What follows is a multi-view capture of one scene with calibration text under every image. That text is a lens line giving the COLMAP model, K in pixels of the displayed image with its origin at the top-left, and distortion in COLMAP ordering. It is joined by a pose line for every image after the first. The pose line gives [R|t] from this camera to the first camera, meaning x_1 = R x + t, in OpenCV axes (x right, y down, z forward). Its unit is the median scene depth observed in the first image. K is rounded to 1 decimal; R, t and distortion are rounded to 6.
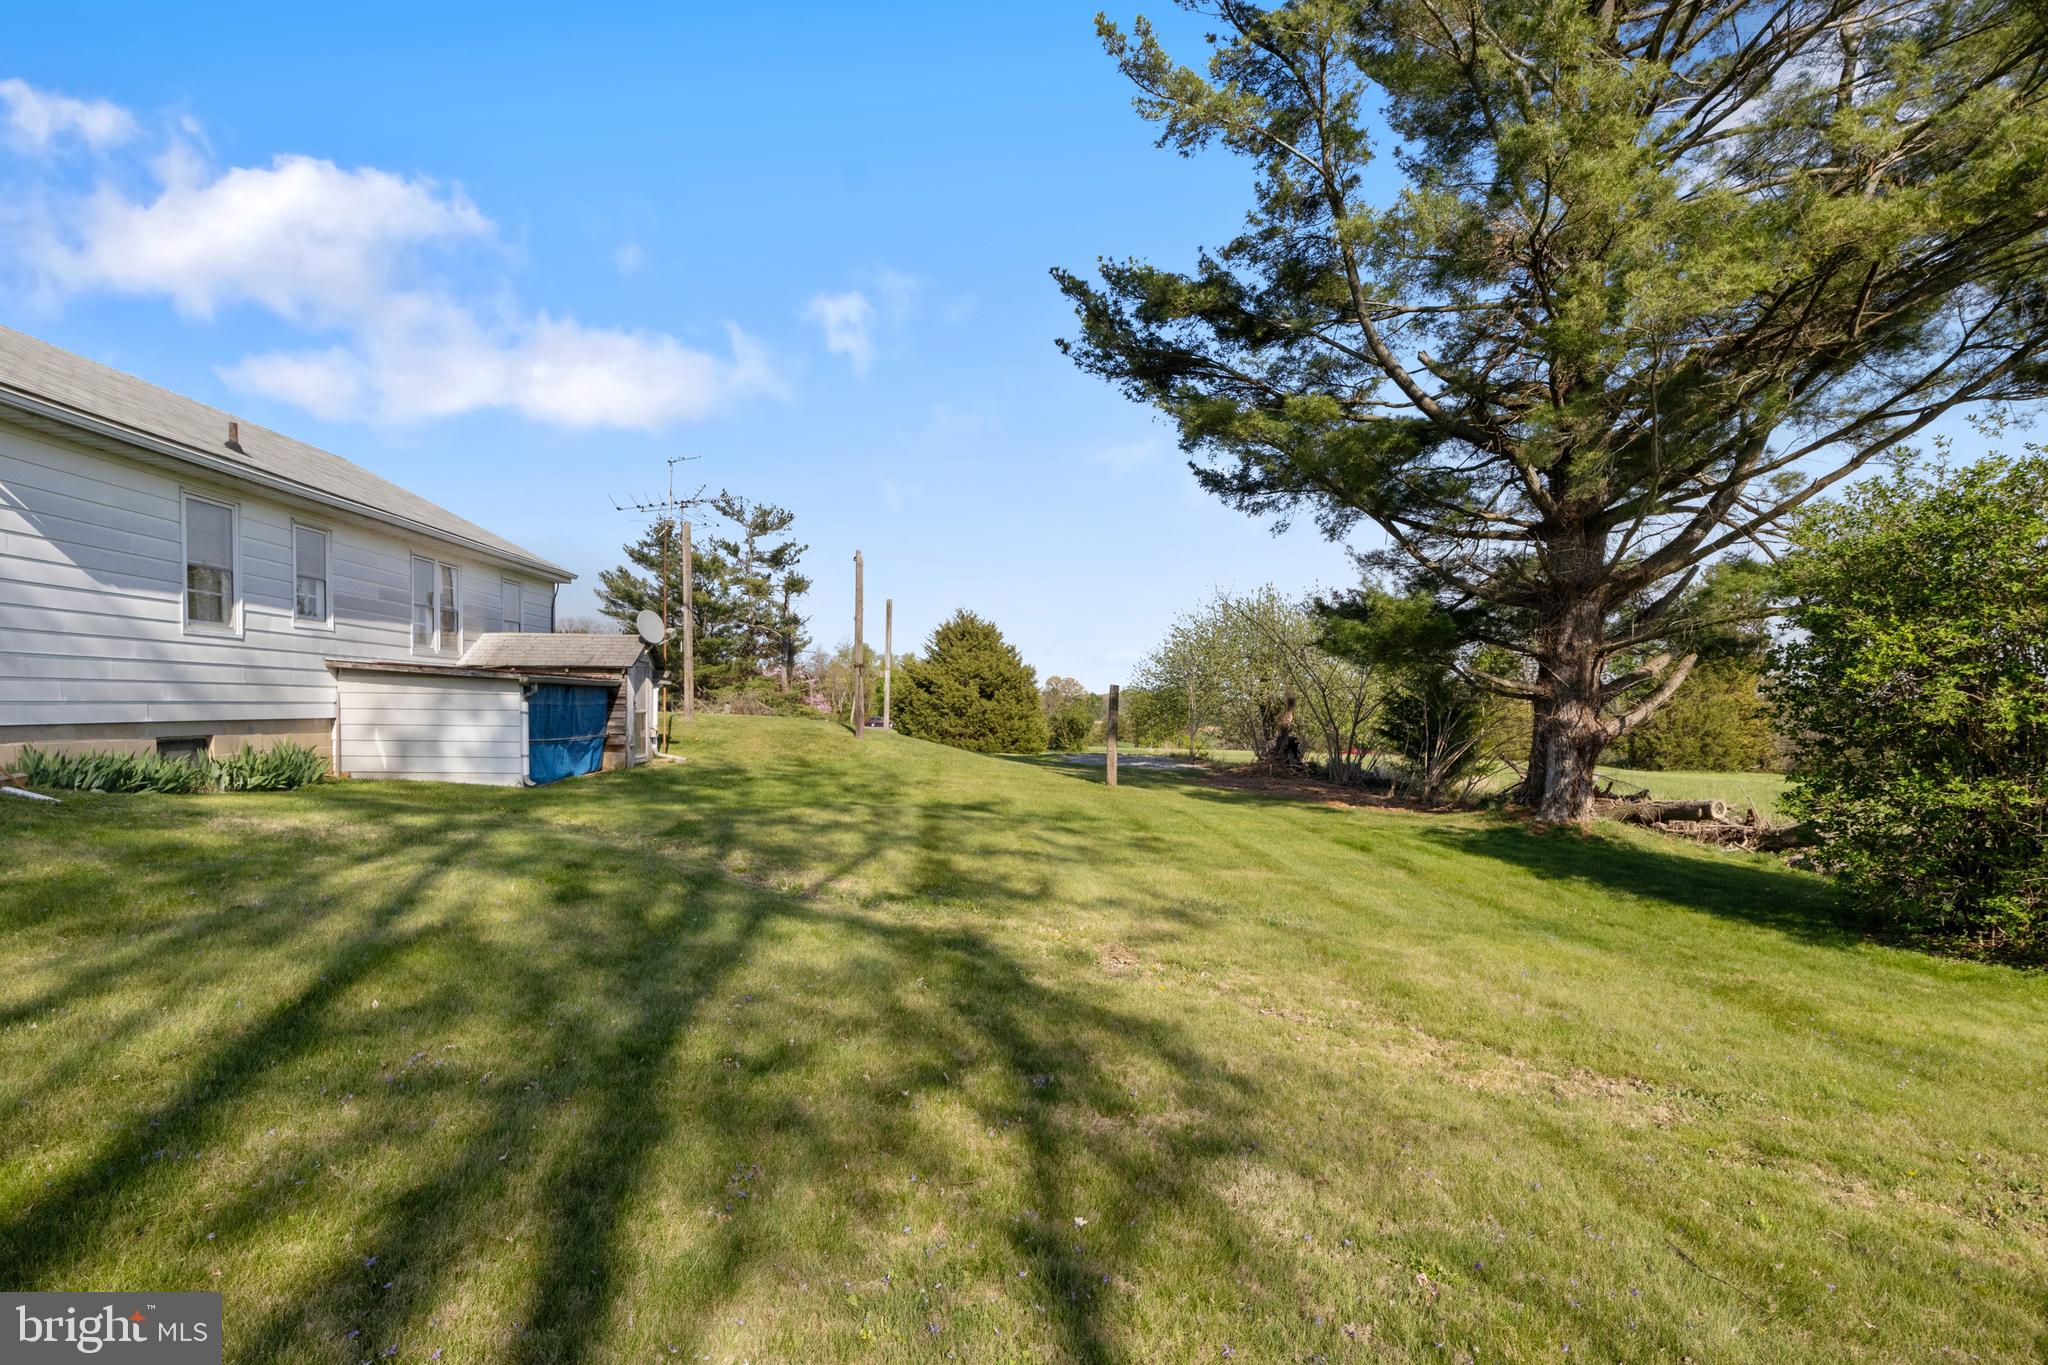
lens RADIAL K [[1067.6, 0, 1022.3], [0, 1067.6, 734.6], [0, 0, 1]] dist [0.001241, 0.000407]
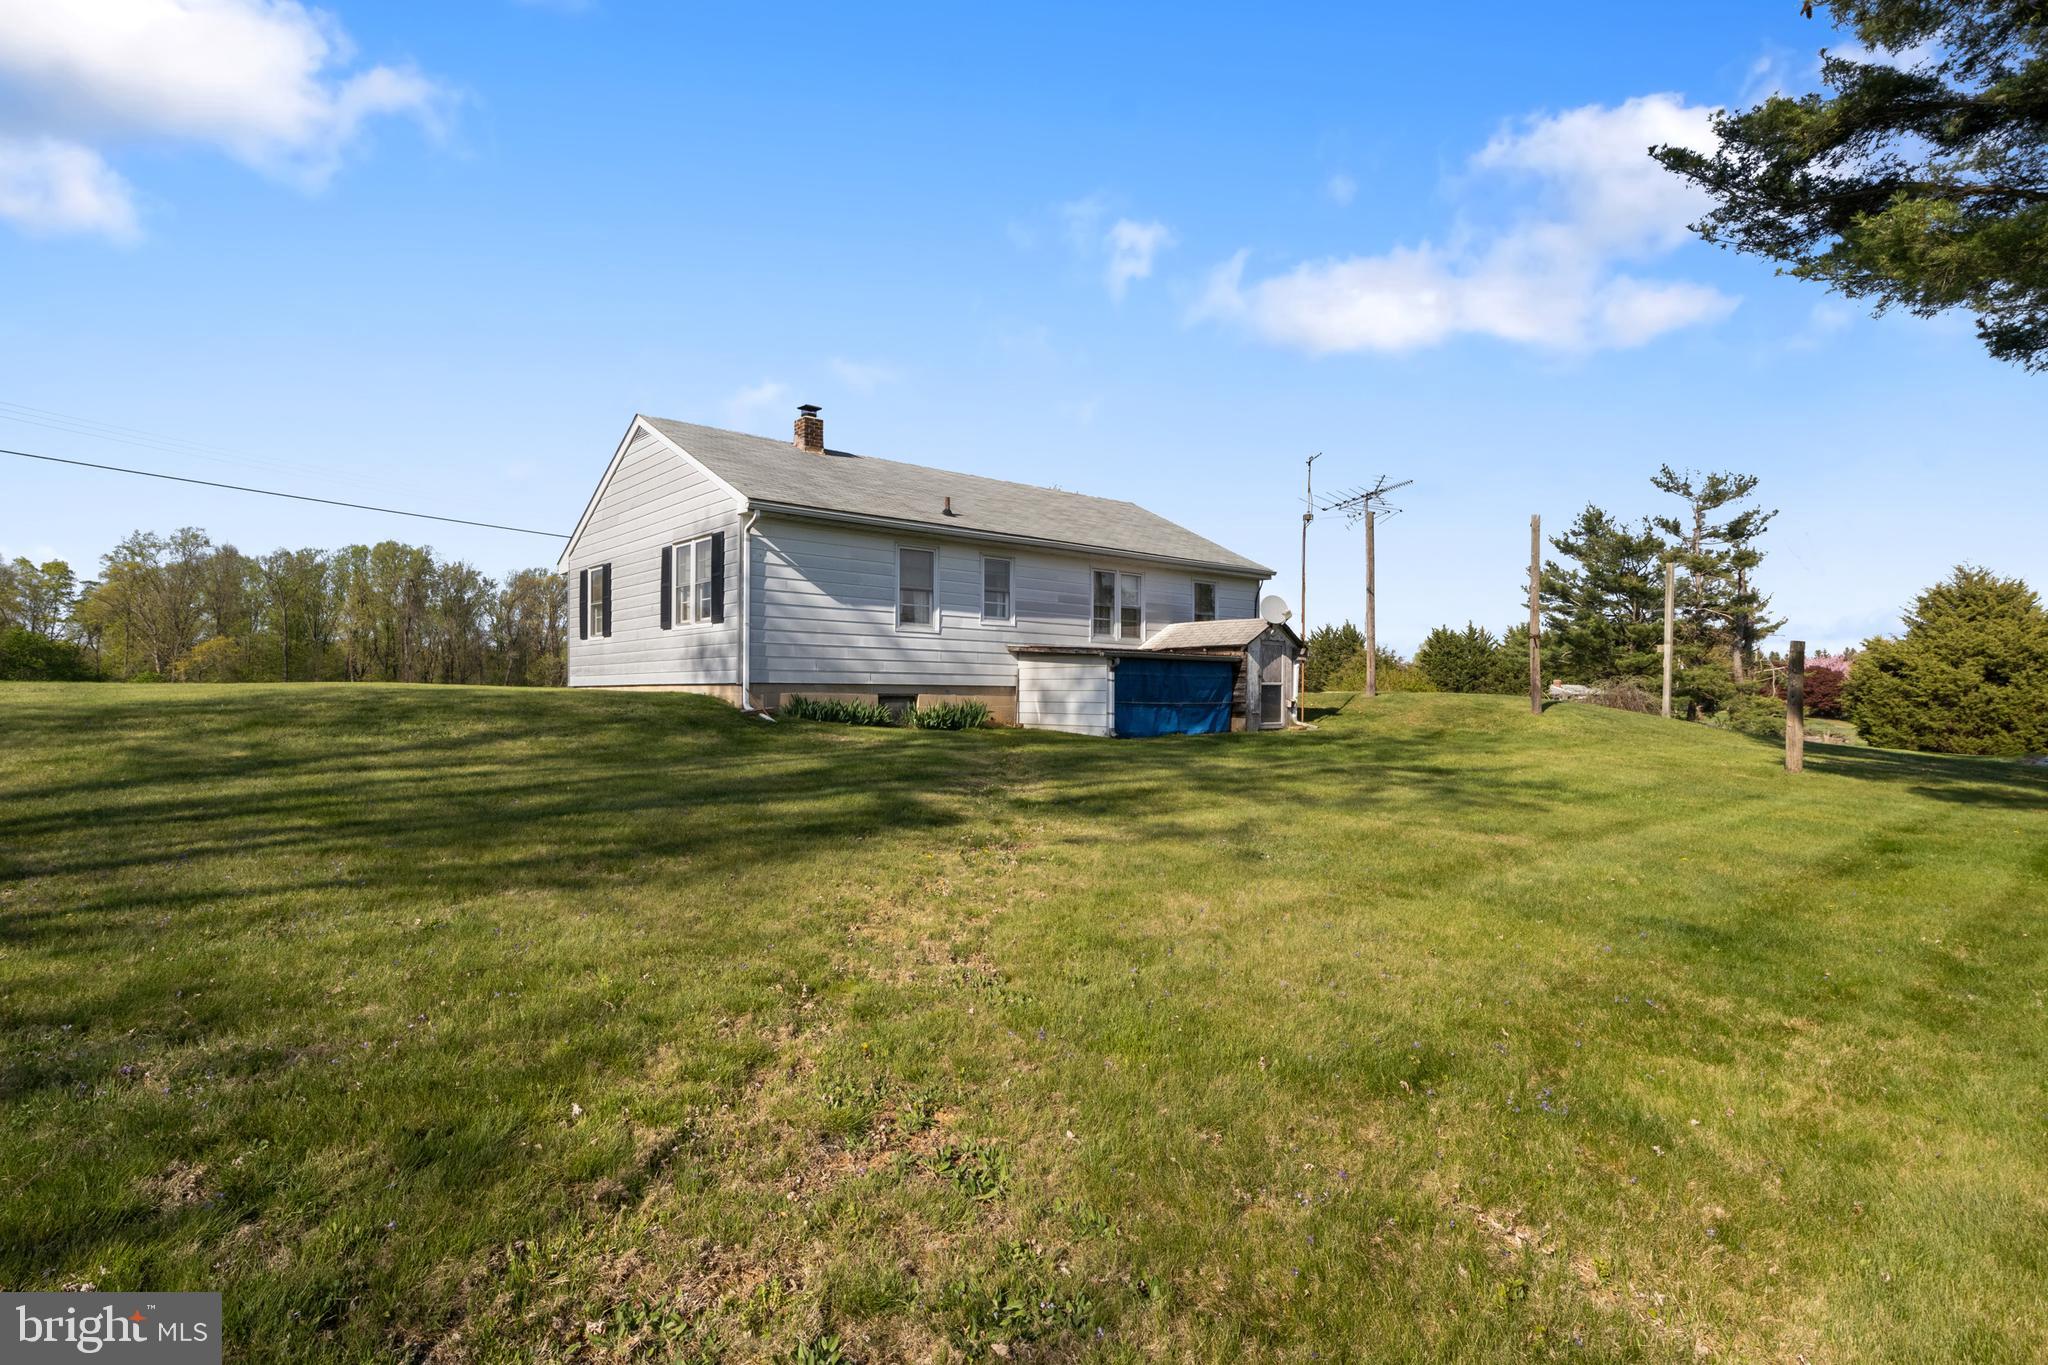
lens RADIAL K [[1021.5, 0, 1024.0], [0, 1021.5, 682.5], [0, 0, 1]] dist [0.001209, 0.000167]
pose [[0.626657, -0.014071, -0.779168, 0.352109], [-0.022142, 0.999112, -0.035851, 0.023166], [0.778980, 0.039719, 0.625789, 0.107244]]
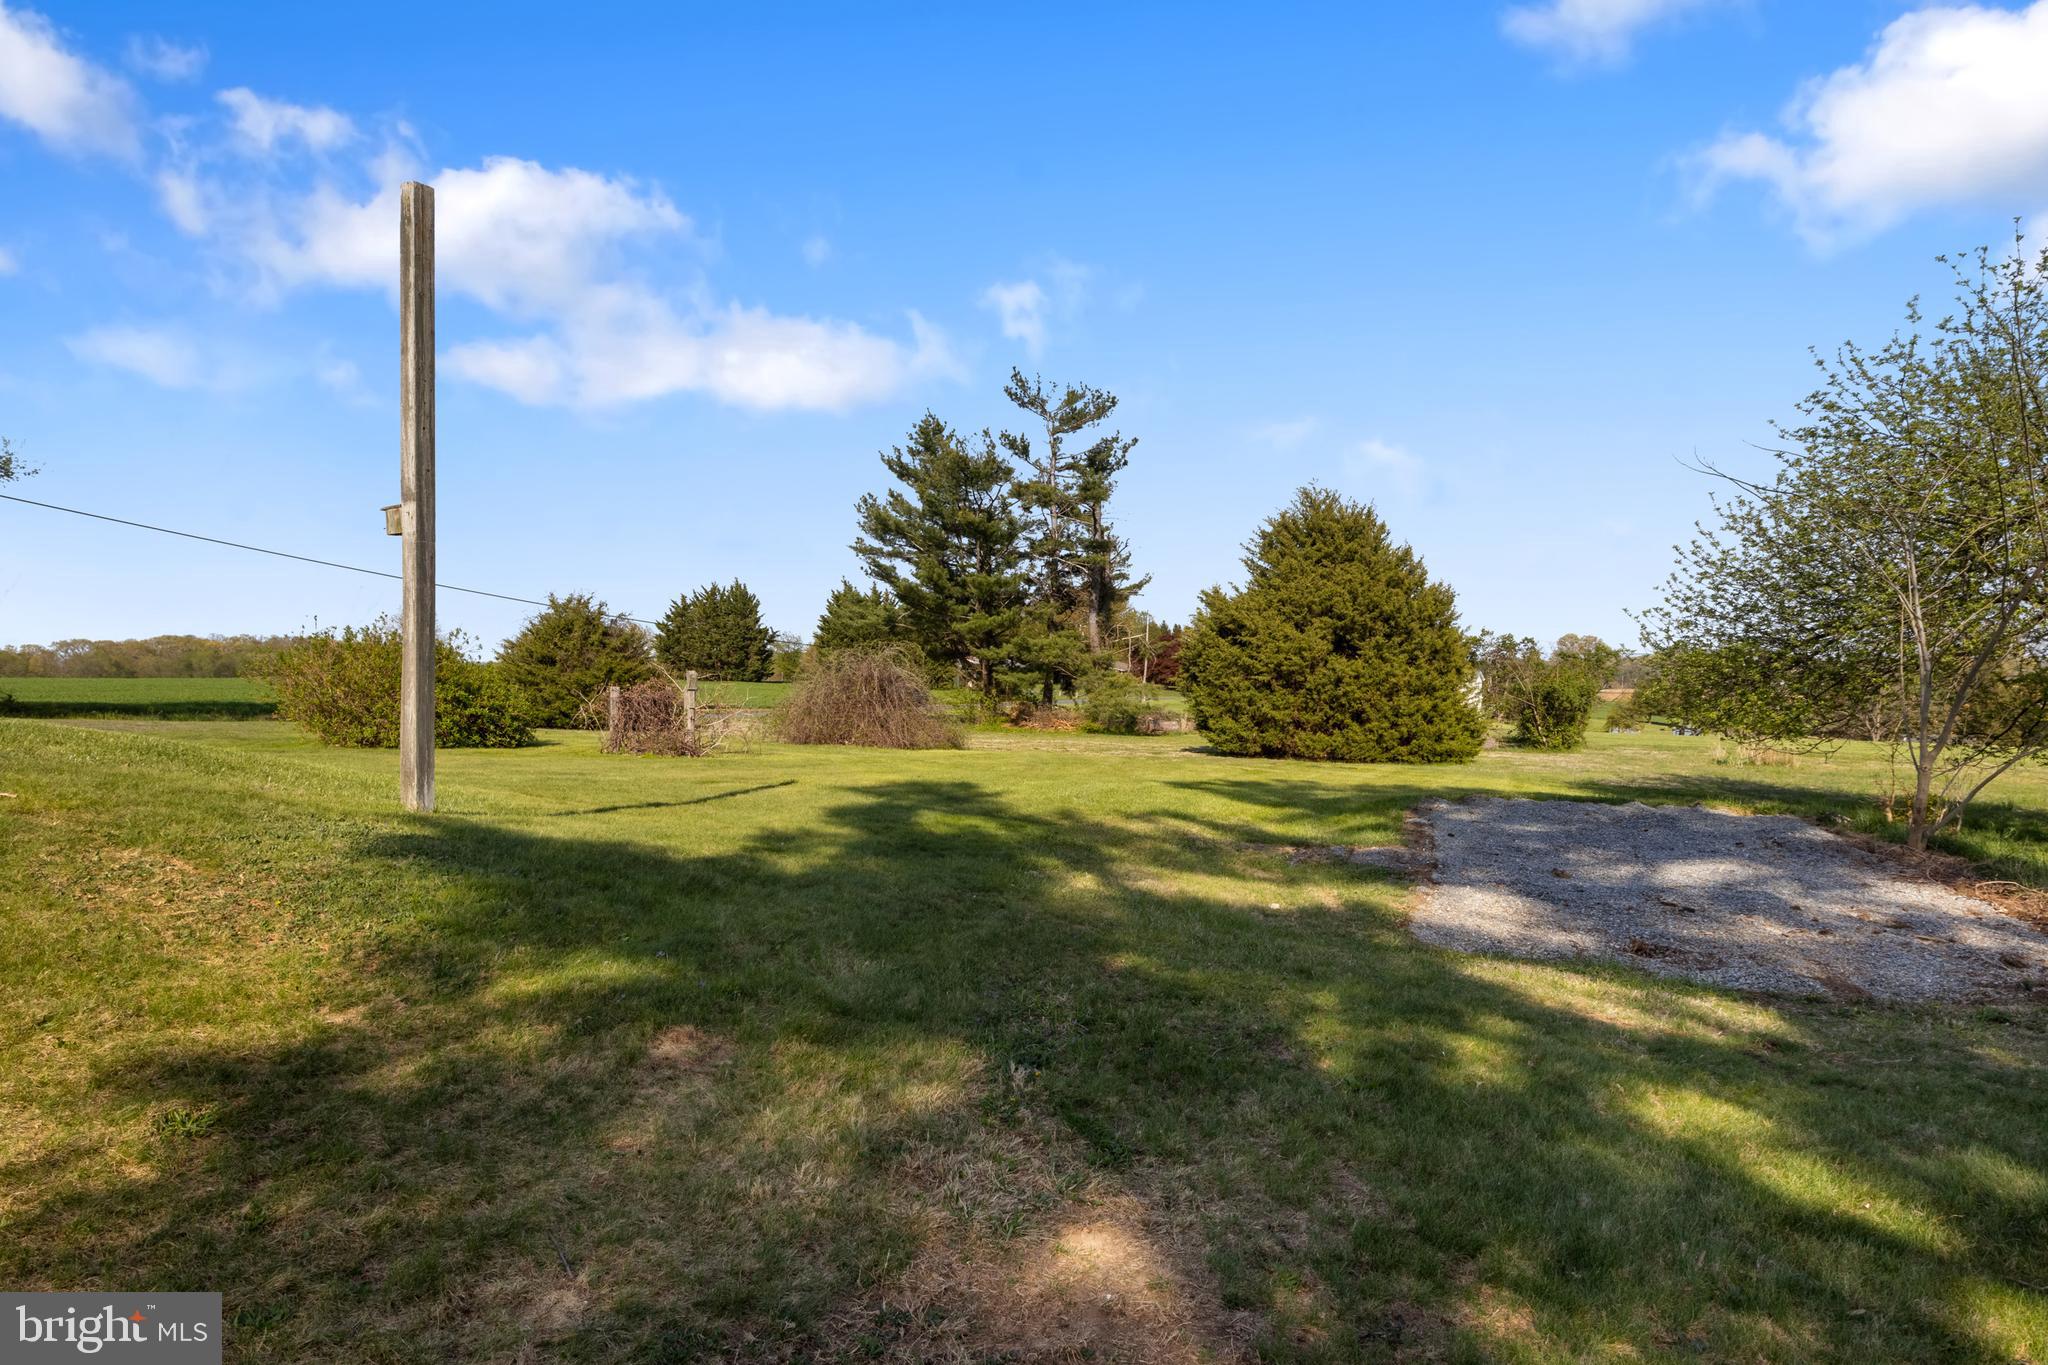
lens RADIAL K [[1219.4, 0, 1024.3], [0, 1219.4, 665.4], [0, 0, 1]] dist [0.004150, 0.000461]
pose [[0.927106, -0.014672, -0.374512, 0.151037], [0.002697, 0.999469, -0.032479, -0.035788], [0.374790, 0.029101, 0.926653, 1.481862]]
